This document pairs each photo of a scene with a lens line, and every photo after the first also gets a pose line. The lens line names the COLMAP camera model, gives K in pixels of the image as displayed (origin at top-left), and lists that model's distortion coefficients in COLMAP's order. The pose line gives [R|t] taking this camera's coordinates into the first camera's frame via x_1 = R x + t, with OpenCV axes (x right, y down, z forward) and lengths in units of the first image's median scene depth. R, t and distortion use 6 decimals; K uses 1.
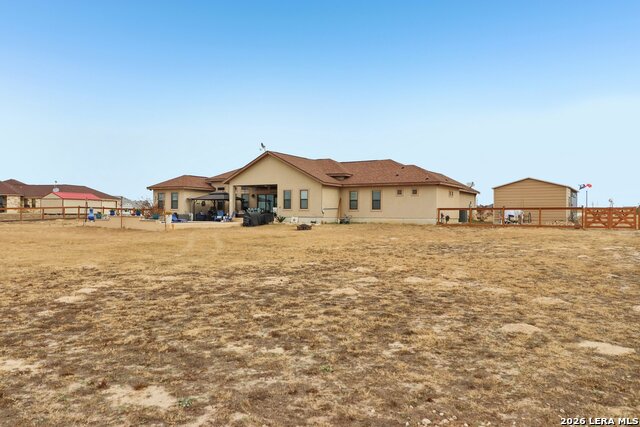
lens RADIAL K [[515.8, 0, 318.1], [0, 515.8, 199.6], [0, 0, 1]] dist [0.014491, 0.000538]
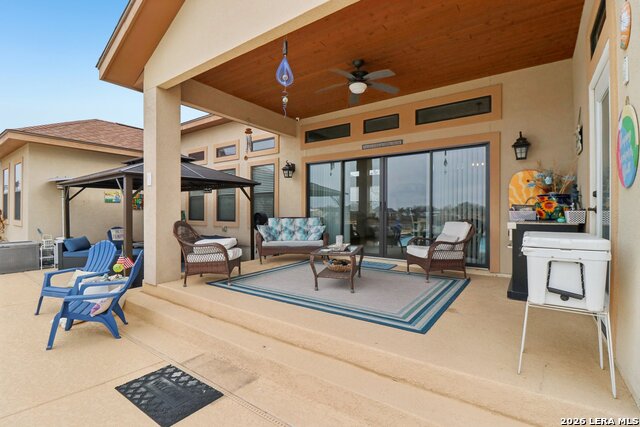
lens RADIAL K [[300.7, 0, 310.1], [0, 300.7, 210.9], [0, 0, 1]] dist [-0.003264, -0.000856]
pose [[0.995308, -0.002038, -0.096738, -0.121335], [0.004480, 0.999676, 0.025040, 0.011042], [0.096655, -0.025356, 0.994995, 1.019934]]
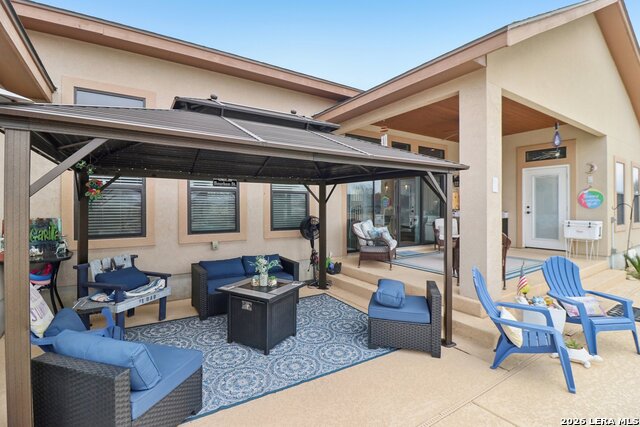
lens RADIAL K [[302.5, 0, 312.1], [0, 302.5, 212.6], [0, 0, 1]] dist [-0.000529, -0.011859]
pose [[0.437135, -0.019654, 0.899181, -0.304176], [-0.025443, 0.999091, 0.034207, 0.009552], [-0.899036, -0.037831, 0.436238, 1.133419]]
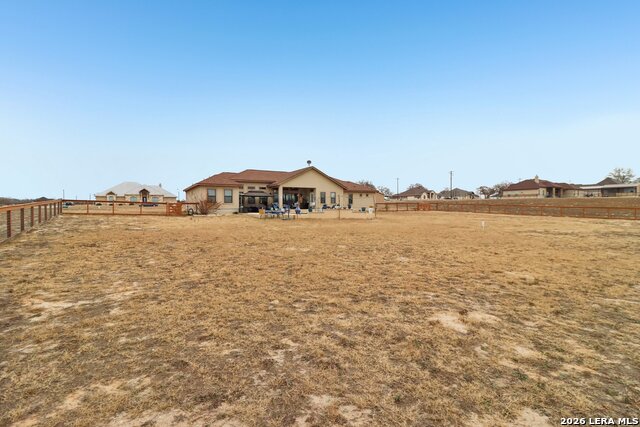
lens RADIAL K [[300.7, 0, 310.1], [0, 300.7, 210.9], [0, 0, 1]] dist [-0.003264, -0.000856]
pose [[0.505722, -0.018982, 0.862488, -0.934102], [-0.020068, 0.999229, 0.033759, 0.010258], [-0.862463, -0.034381, 0.504951, 0.584463]]
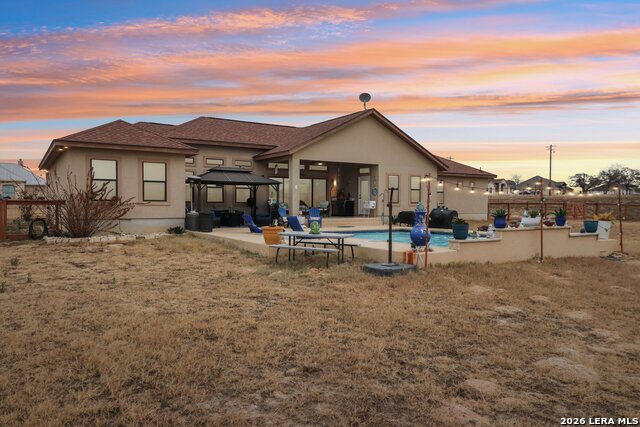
lens RADIAL K [[475.4, 0, 320.0], [0, 475.4, 213.5], [0, 0, 1]] dist [-0.007724, -0.001637]
pose [[0.440414, -0.021649, 0.897534, -0.671271], [-0.029176, 0.998836, 0.038408, 0.010418], [-0.897321, -0.043102, 0.439270, 0.855902]]
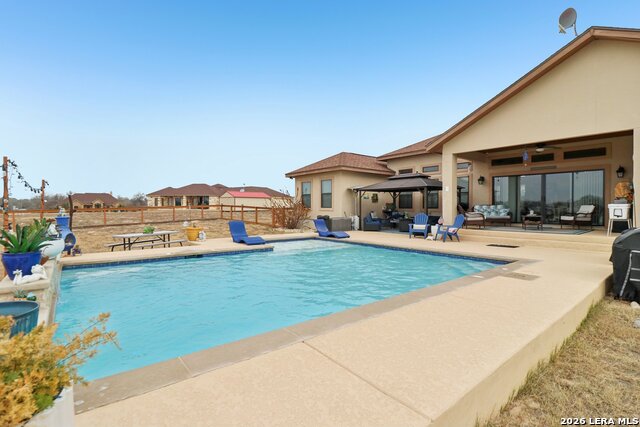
lens RADIAL K [[302.5, 0, 312.1], [0, 302.5, 212.6], [0, 0, 1]] dist [-0.000529, -0.011859]
pose [[0.936354, -0.000111, -0.351056, -0.208911], [0.016728, 0.998878, 0.044302, 0.009434], [0.350658, -0.047355, 0.935306, 0.812619]]
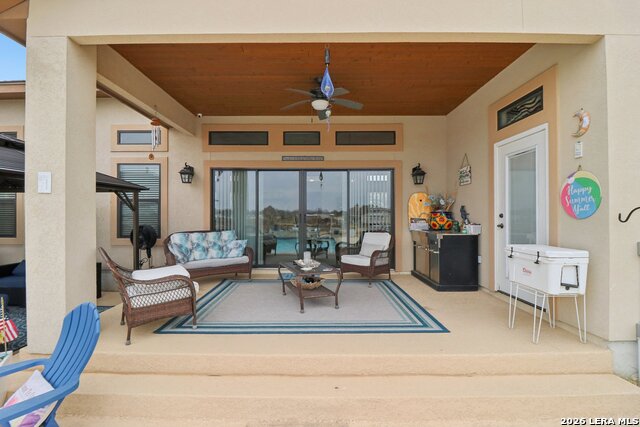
lens RADIAL K [[302.5, 0, 312.1], [0, 302.5, 212.6], [0, 0, 1]] dist [-0.000529, -0.011859]
pose [[0.862227, -0.000646, 0.506522, -0.173031], [-0.010394, 0.999766, 0.018968, 0.006812], [-0.506416, -0.021620, 0.862018, 1.036144]]
